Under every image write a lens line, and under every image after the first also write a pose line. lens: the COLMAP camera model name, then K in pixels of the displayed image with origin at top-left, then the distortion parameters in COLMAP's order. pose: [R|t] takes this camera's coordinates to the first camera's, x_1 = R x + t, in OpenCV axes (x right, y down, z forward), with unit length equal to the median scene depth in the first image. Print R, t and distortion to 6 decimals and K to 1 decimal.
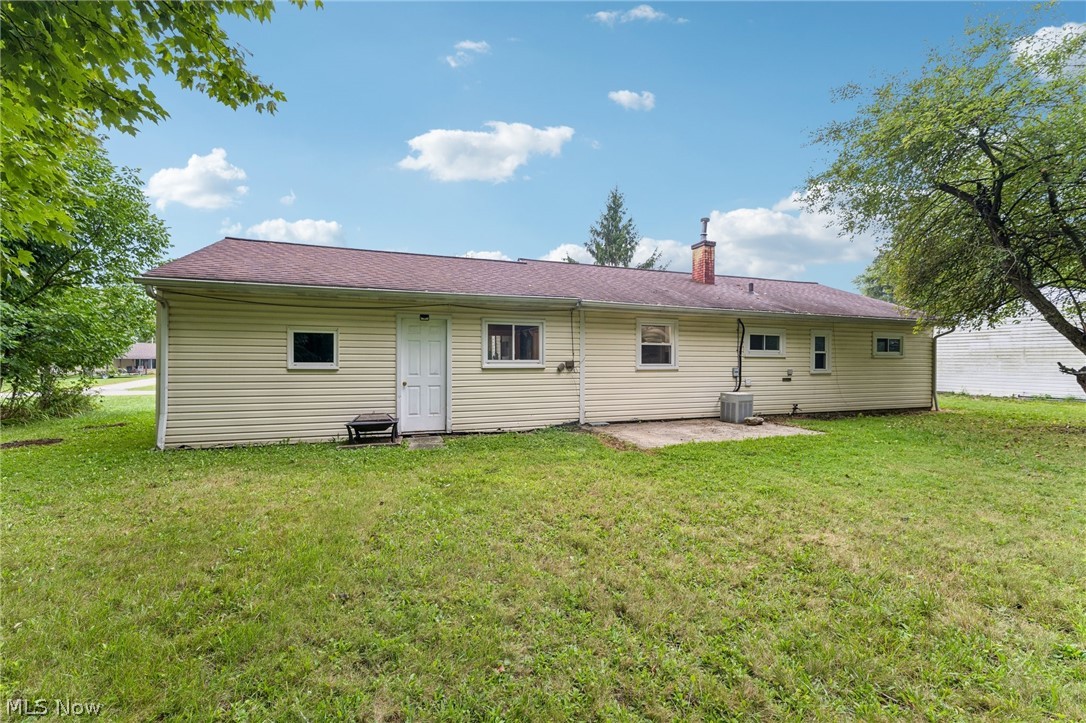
lens RADIAL K [[435.3, 0, 537.3], [0, 435.3, 356.6], [0, 0, 1]] dist [0.002287, 0.000486]
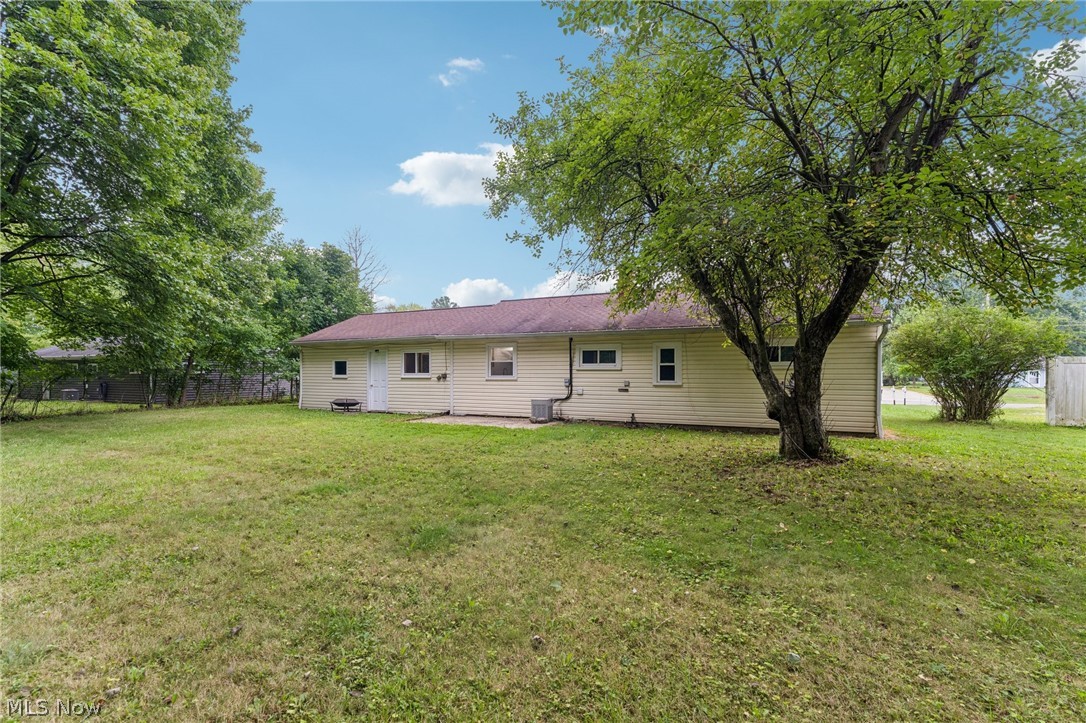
lens RADIAL K [[435.3, 0, 533.1], [0, 435.3, 370.9], [0, 0, 1]] dist [0.002287, 0.000486]
pose [[0.726033, -0.008032, -0.687613, 1.214045], [0.008950, 0.999957, -0.002230, 0.005765], [0.687602, -0.004535, 0.726074, 0.062611]]
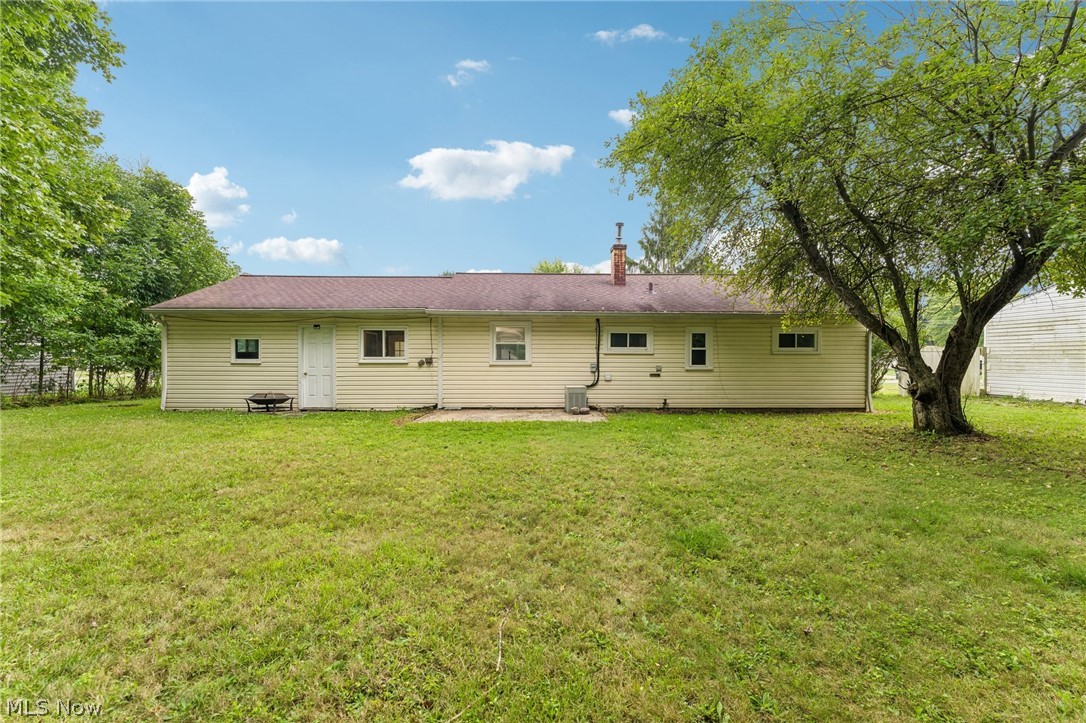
lens RADIAL K [[435.3, 0, 543.9], [0, 435.3, 359.7], [0, 0, 1]] dist [0.002287, 0.000486]
pose [[0.947967, -0.002016, -0.318361, 0.686080], [0.004549, 0.999964, 0.007214, 0.007412], [0.318335, -0.008287, 0.947942, -0.076017]]
